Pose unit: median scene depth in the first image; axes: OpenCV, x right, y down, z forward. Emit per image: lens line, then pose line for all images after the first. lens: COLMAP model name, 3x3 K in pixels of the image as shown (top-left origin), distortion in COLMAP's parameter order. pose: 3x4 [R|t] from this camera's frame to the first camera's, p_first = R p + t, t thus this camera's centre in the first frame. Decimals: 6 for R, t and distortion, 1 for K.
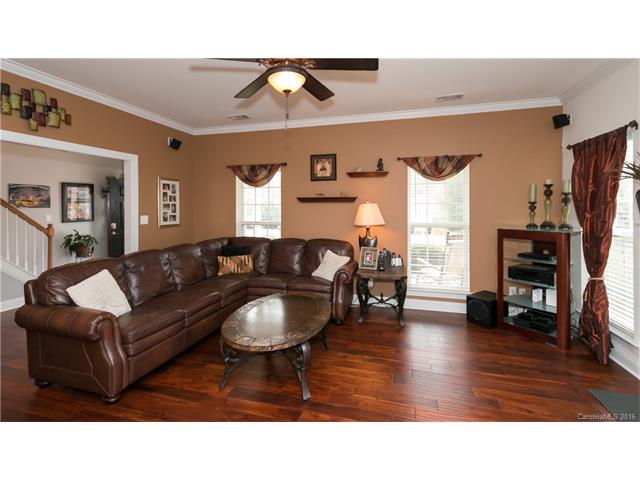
lens RADIAL K [[305.1, 0, 317.8], [0, 305.1, 237.5], [0, 0, 1]] dist [0.003594, 0.000981]
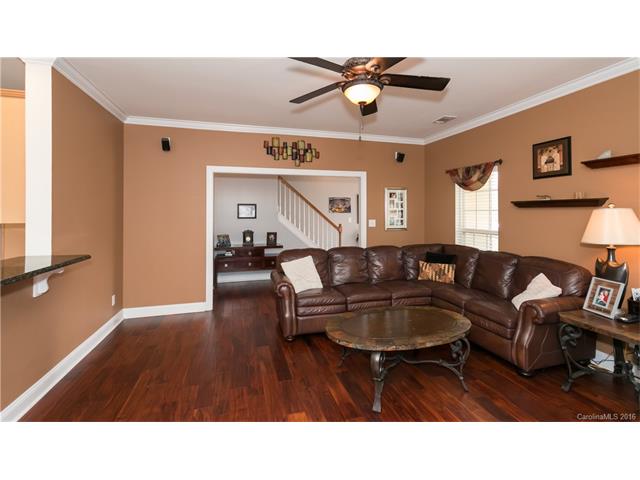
lens RADIAL K [[305.1, 0, 317.8], [0, 305.1, 237.5], [0, 0, 1]] dist [0.003594, 0.000981]
pose [[0.525000, 0.073080, -0.847959, 0.356355], [-0.086813, 0.995708, 0.032065, -0.020032], [0.846663, 0.056780, 0.529092, 0.162843]]
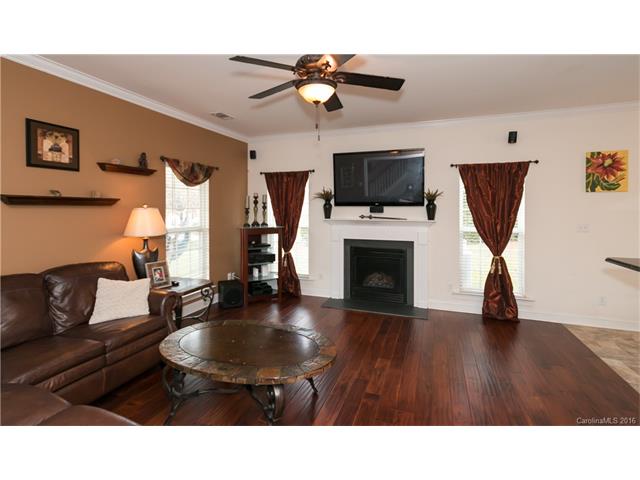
lens RADIAL K [[305.1, 0, 317.8], [0, 305.1, 237.5], [0, 0, 1]] dist [0.003594, 0.000981]
pose [[0.083454, -0.089568, 0.992478, -0.547553], [0.098844, 0.991785, 0.081194, -0.051717], [-0.991597, 0.091325, 0.091622, 0.455058]]
